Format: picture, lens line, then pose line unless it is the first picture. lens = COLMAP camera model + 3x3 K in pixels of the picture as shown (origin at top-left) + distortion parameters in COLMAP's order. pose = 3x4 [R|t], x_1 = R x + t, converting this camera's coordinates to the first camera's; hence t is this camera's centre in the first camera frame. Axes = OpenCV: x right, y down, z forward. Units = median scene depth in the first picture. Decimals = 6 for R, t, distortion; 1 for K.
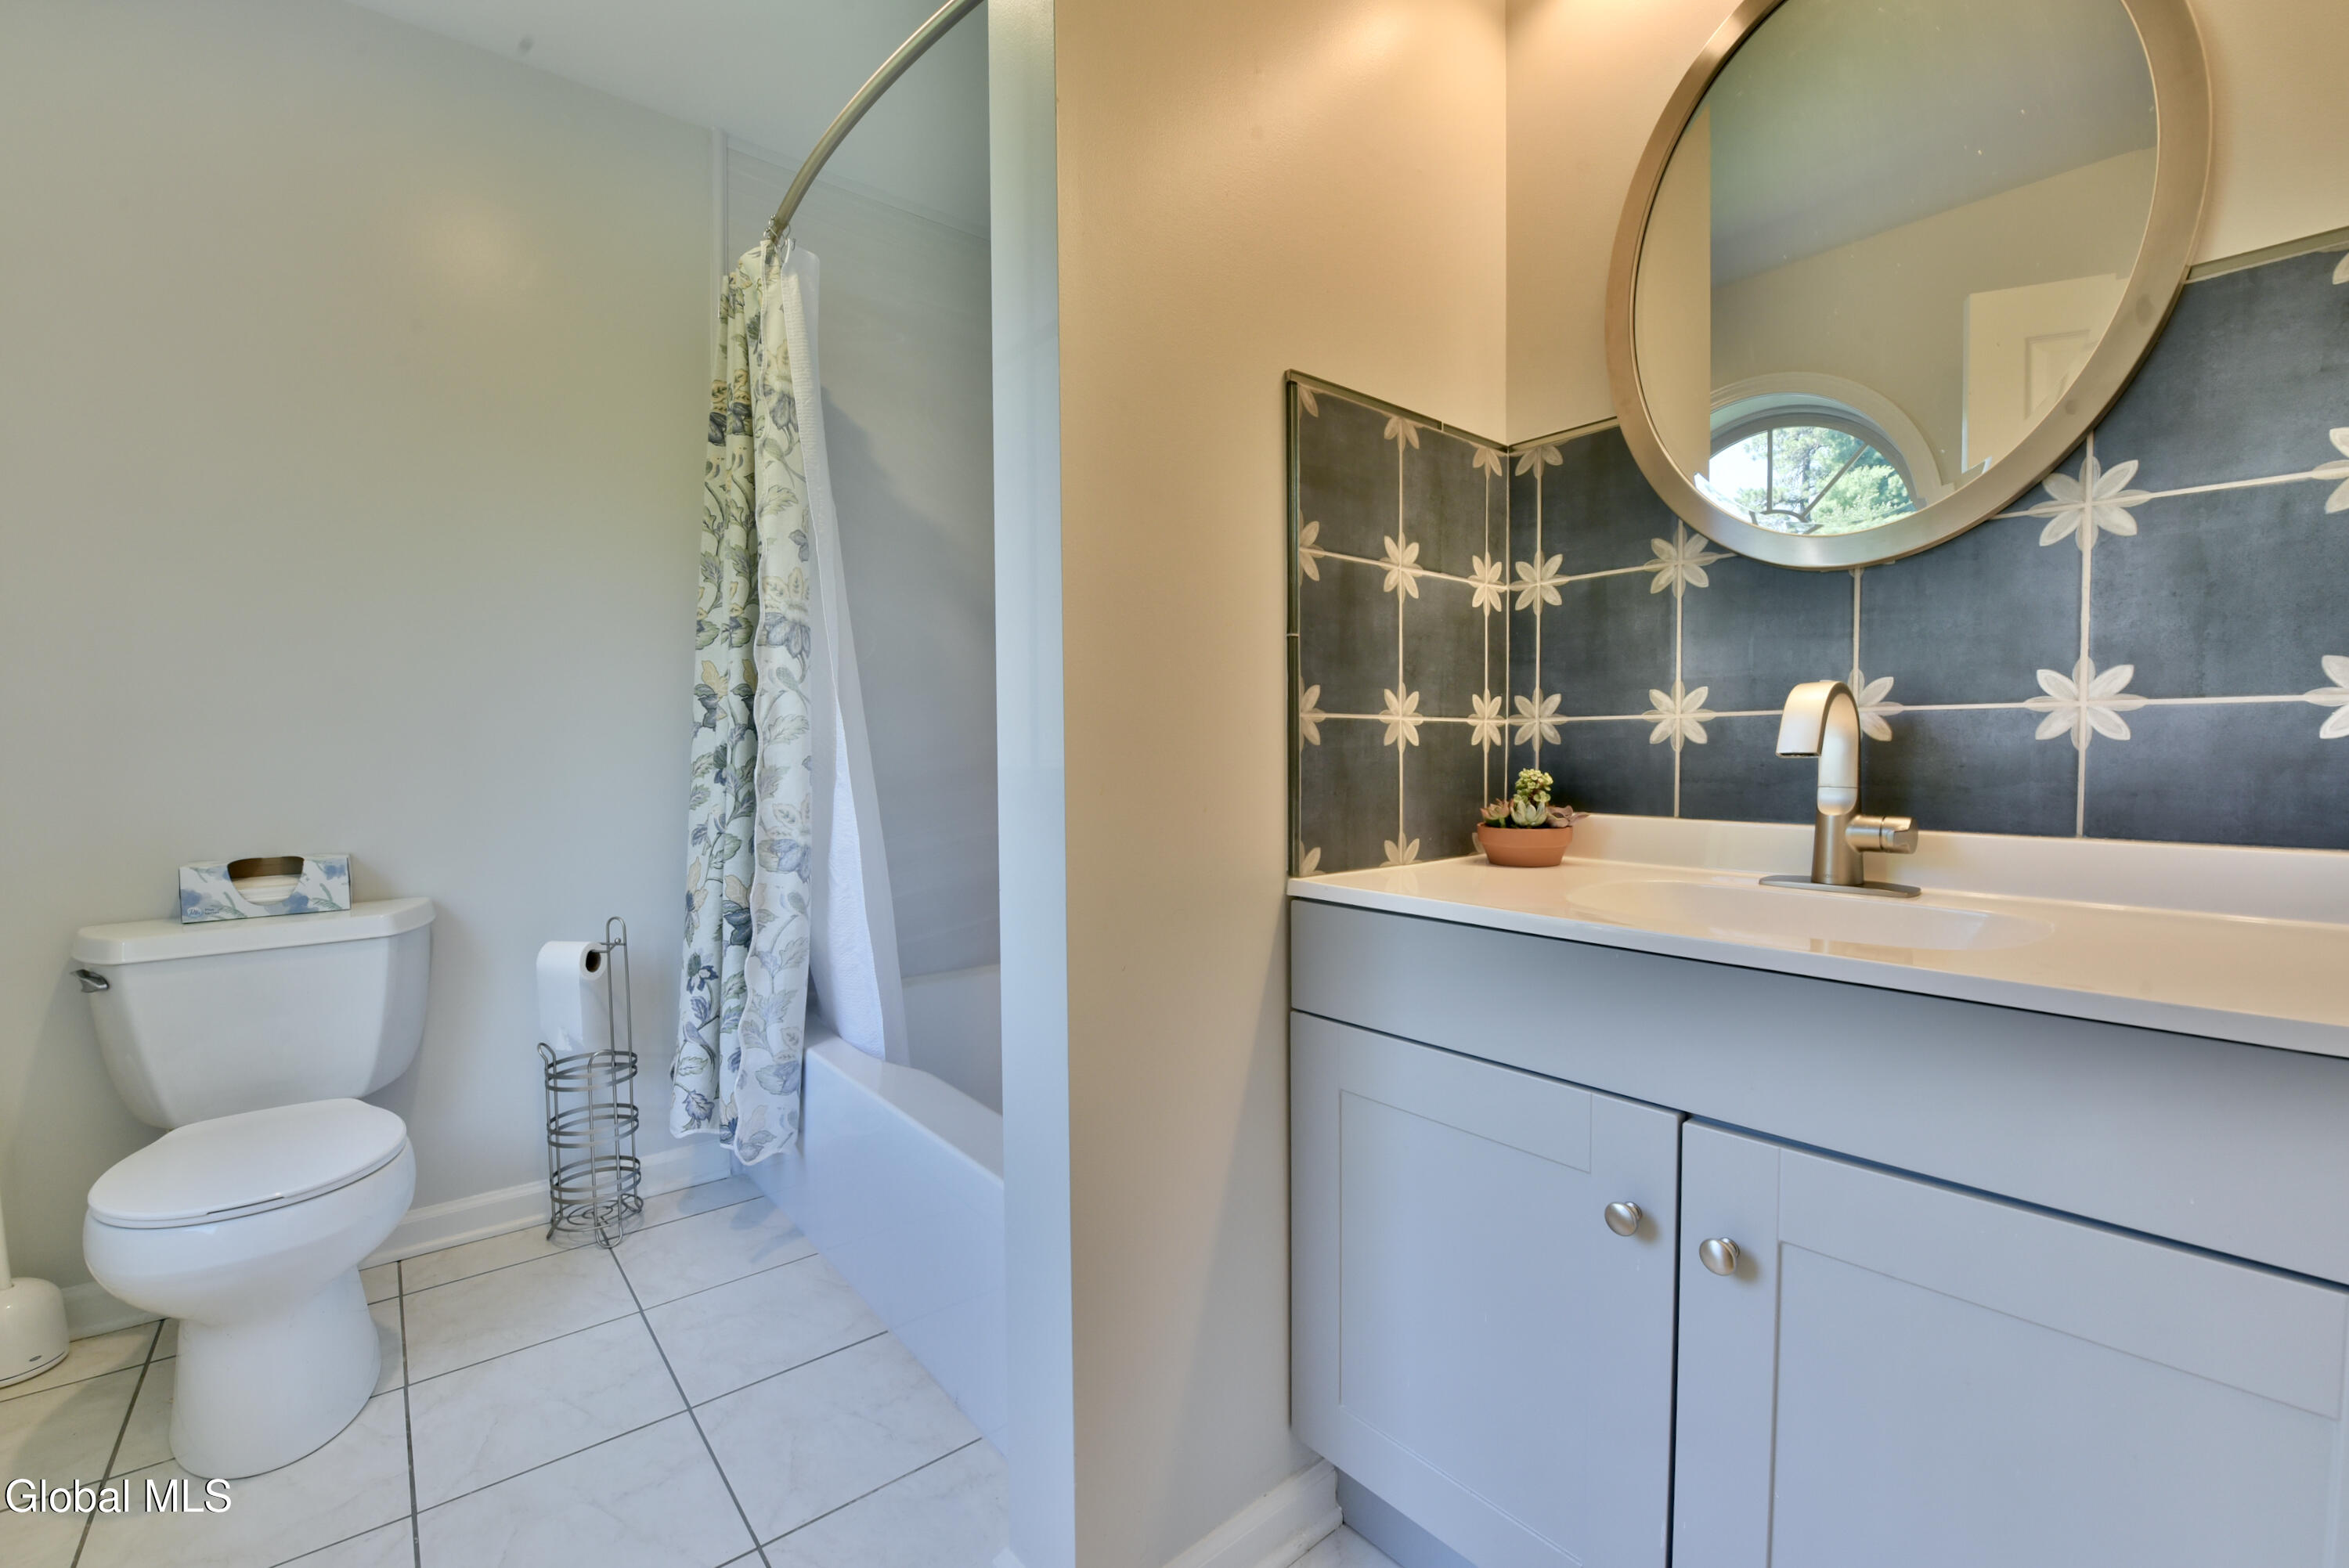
lens RADIAL K [[969.3, 0, 1185.4], [0, 969.3, 780.0], [0, 0, 1]] dist [-0.002477, -0.006386]
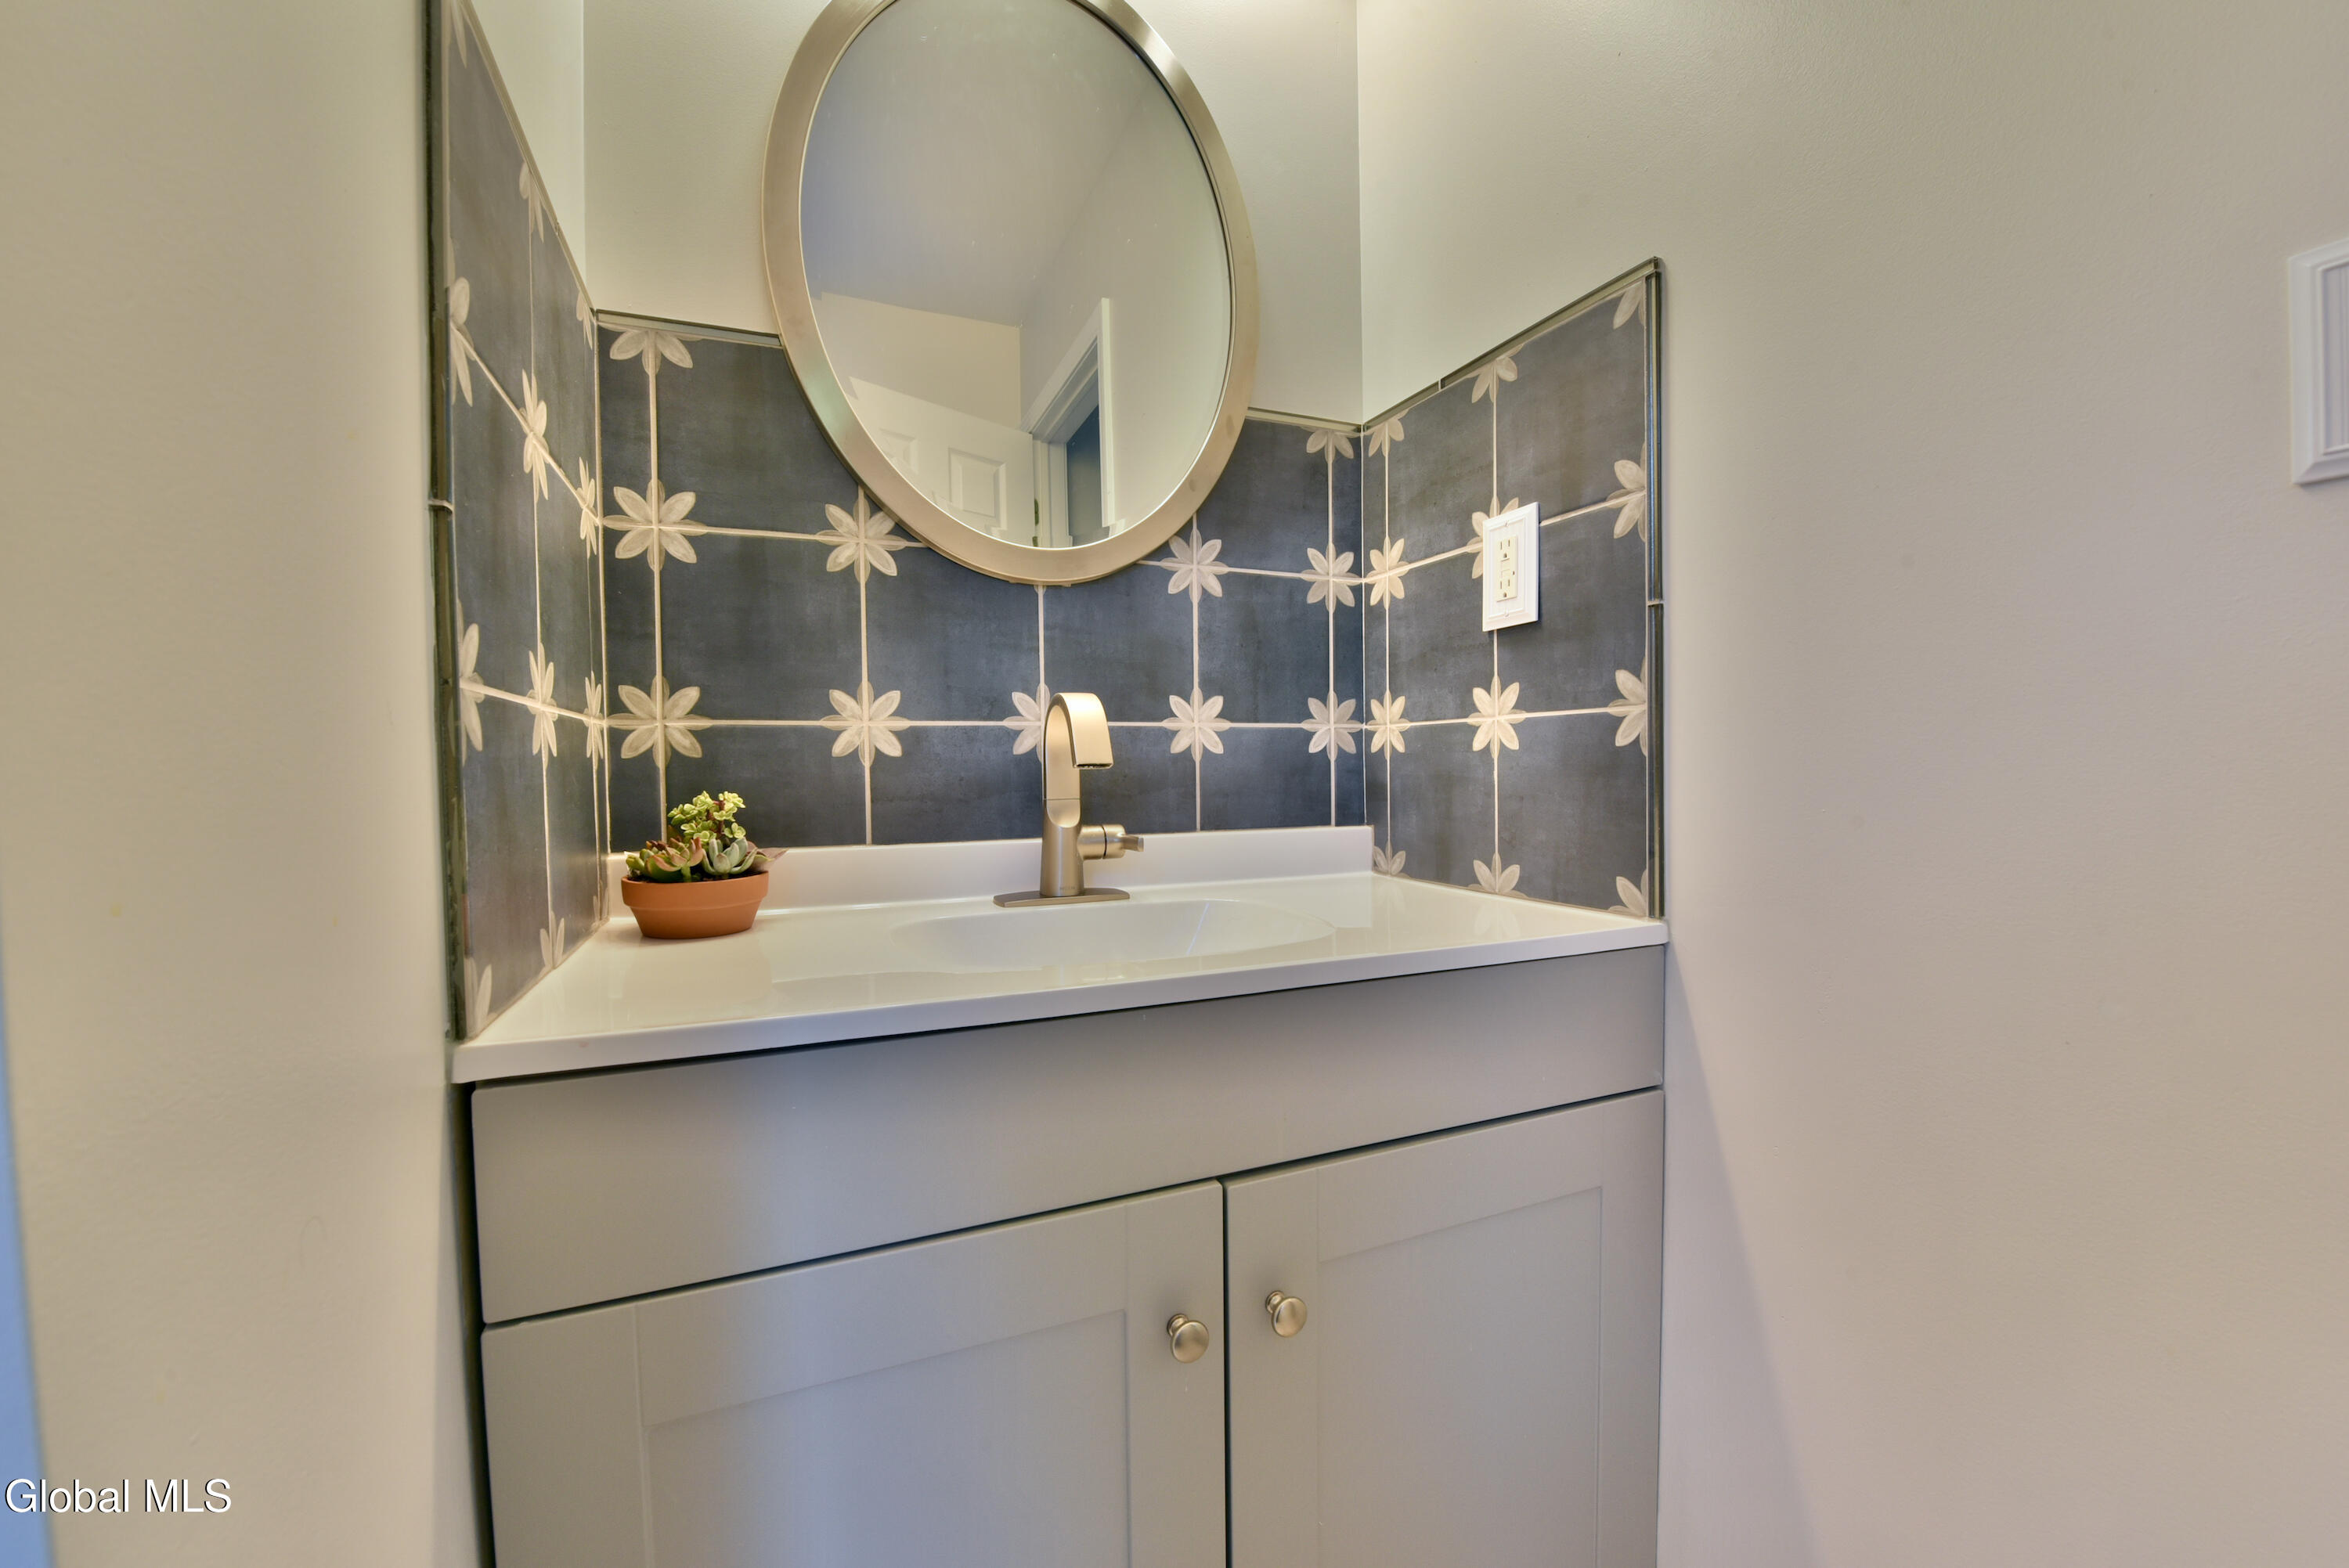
lens RADIAL K [[969.3, 0, 1185.4], [0, 969.3, 780.0], [0, 0, 1]] dist [-0.002477, -0.006386]
pose [[0.287584, -0.023322, 0.957471, -0.223697], [0.035036, 0.999291, 0.013817, -0.019439], [-0.957114, 0.029573, 0.288198, 0.505553]]
